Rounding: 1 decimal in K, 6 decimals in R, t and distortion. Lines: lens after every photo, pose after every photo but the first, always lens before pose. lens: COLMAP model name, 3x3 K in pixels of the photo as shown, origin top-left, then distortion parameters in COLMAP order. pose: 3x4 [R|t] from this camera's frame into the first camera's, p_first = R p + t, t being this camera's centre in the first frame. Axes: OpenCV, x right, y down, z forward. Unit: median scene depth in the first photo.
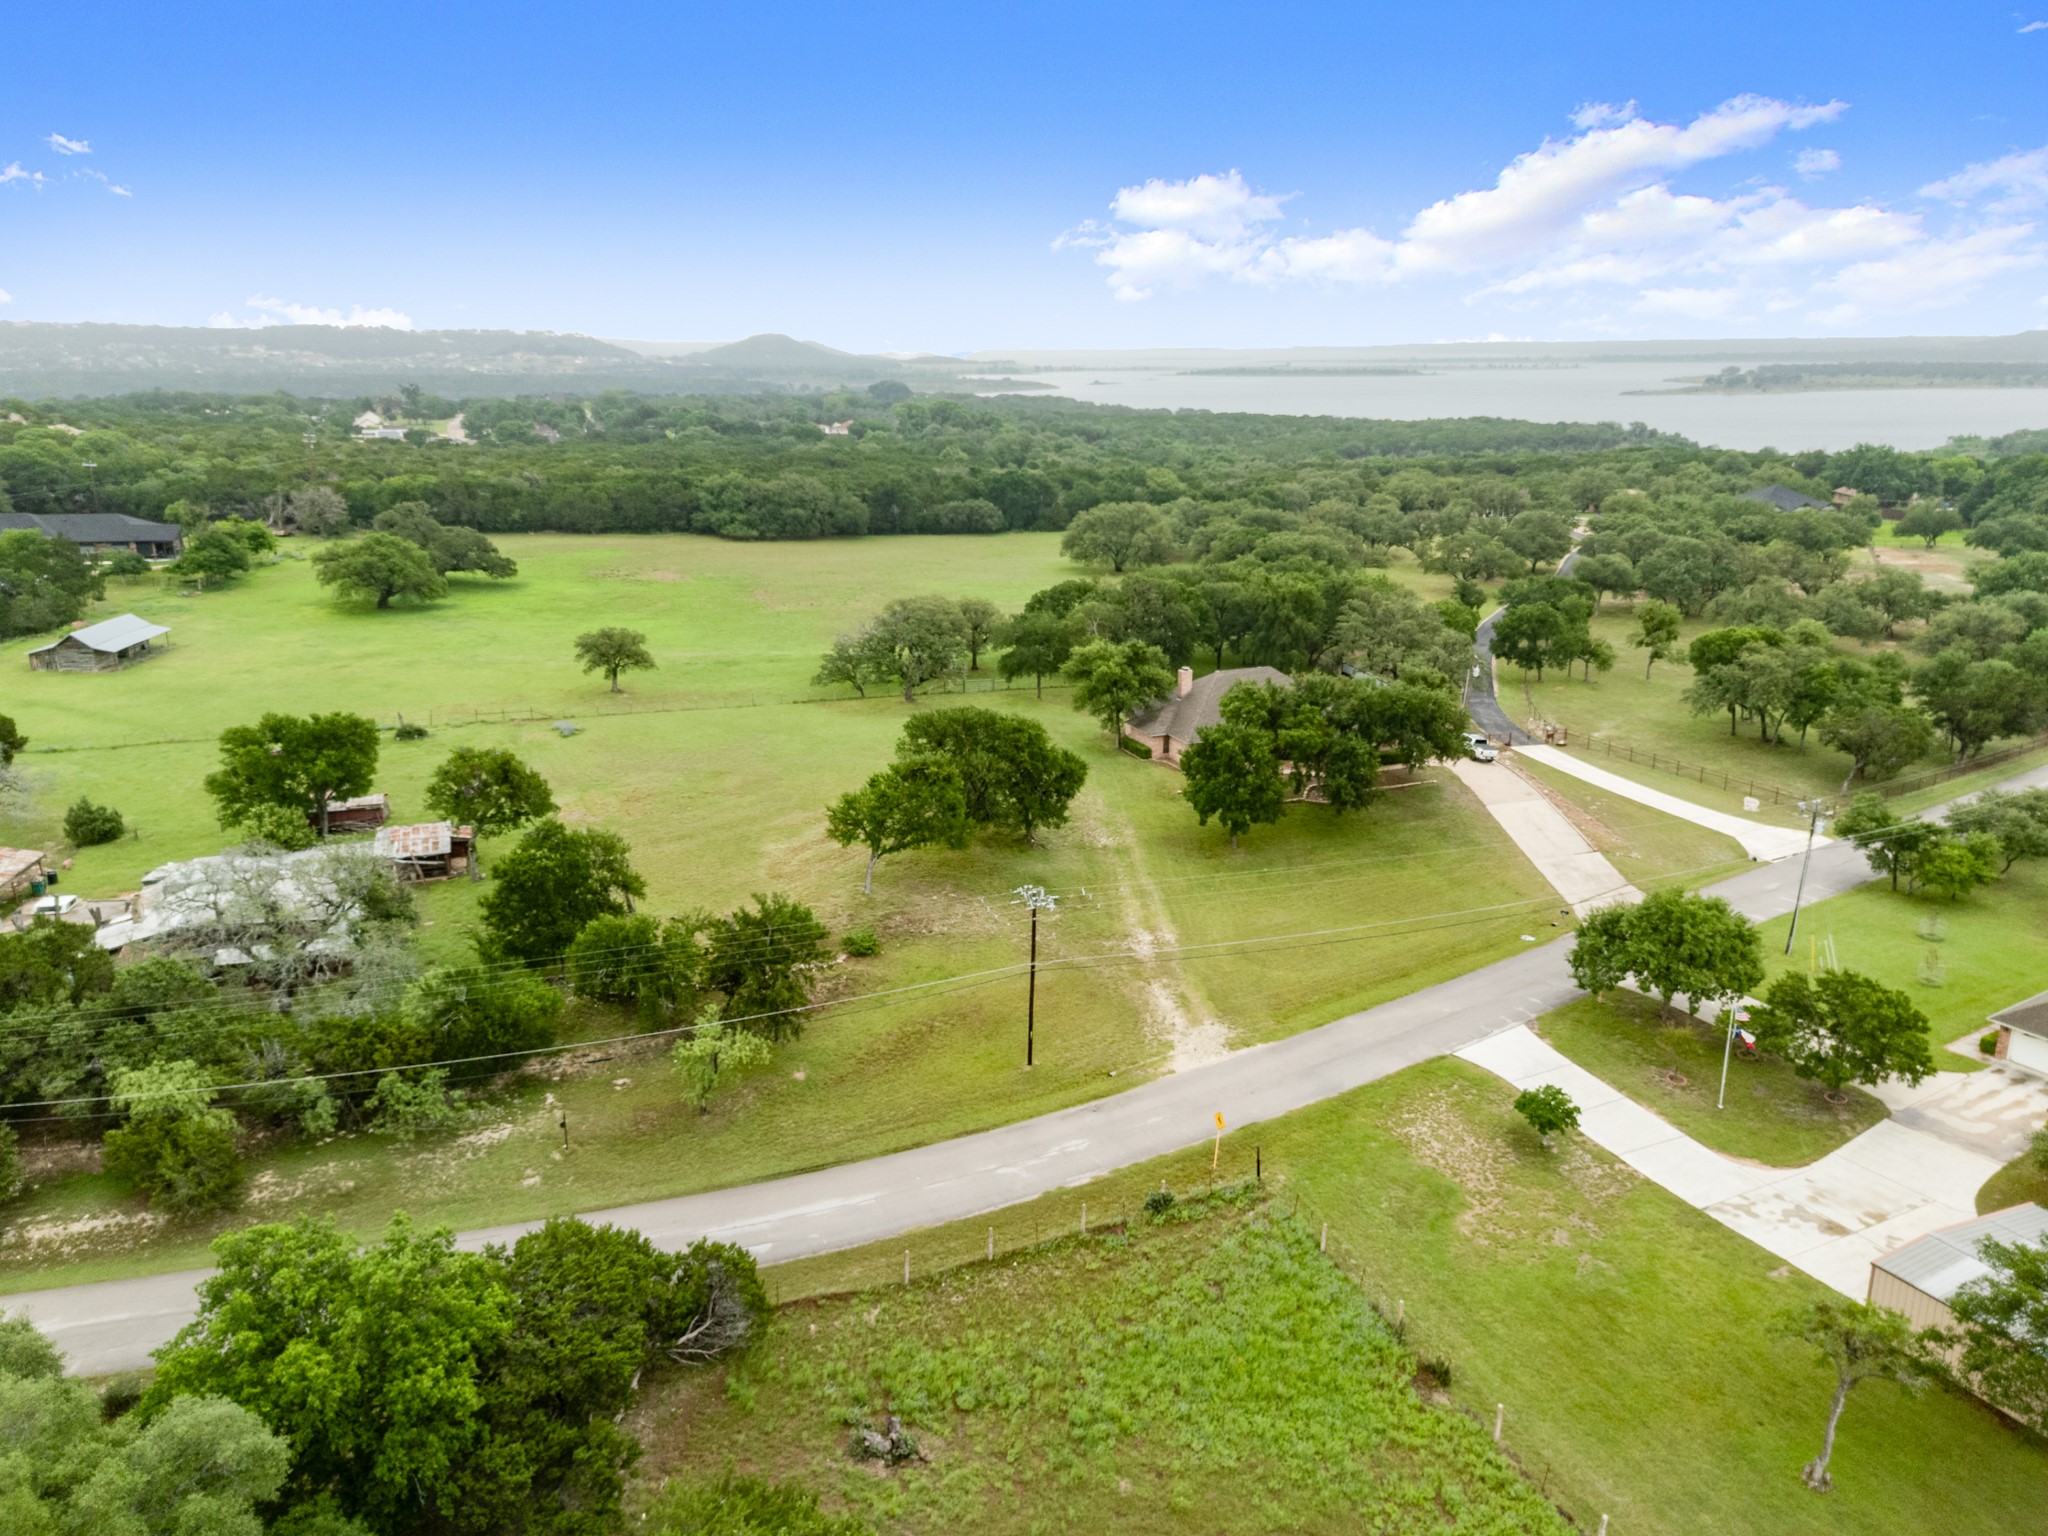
lens RADIAL K [[1501.3, 0, 1027.4], [0, 1501.3, 773.2], [0, 0, 1]] dist [0.065822, -0.061665]
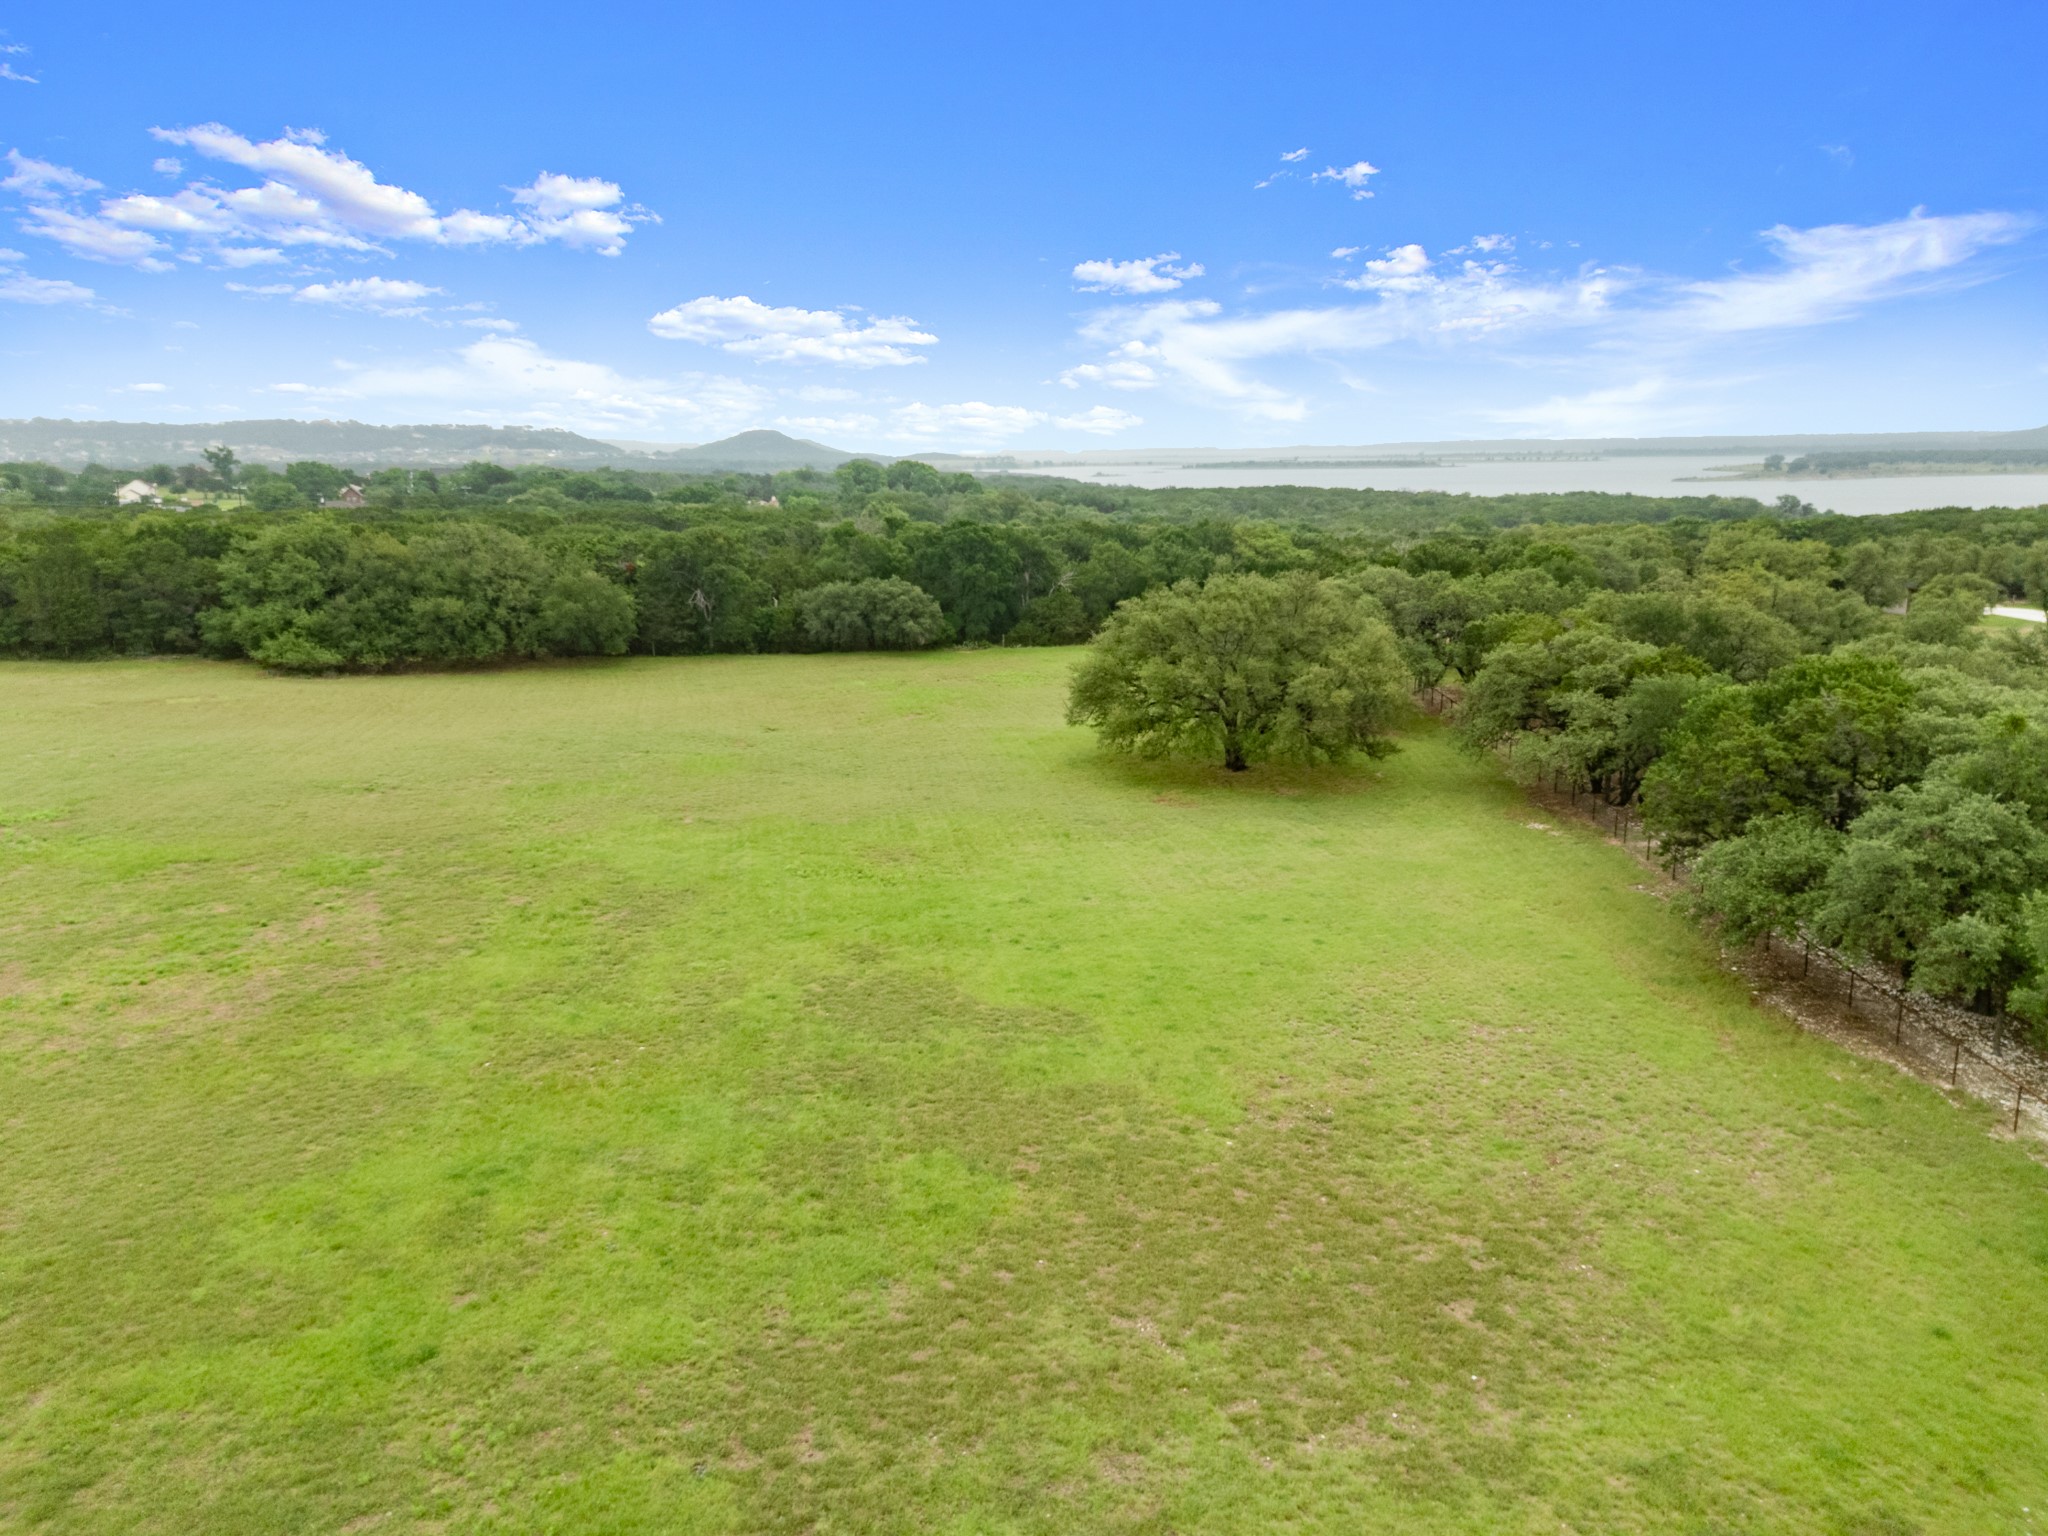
lens RADIAL K [[1501.3, 0, 1027.8], [0, 1501.3, 778.8], [0, 0, 1]] dist [0.065822, -0.061665]
pose [[0.999994, -0.003331, -0.000806, 0.020076], [0.003276, 0.998166, -0.060455, -0.180801], [0.001006, 0.060452, 0.998171, 1.058046]]
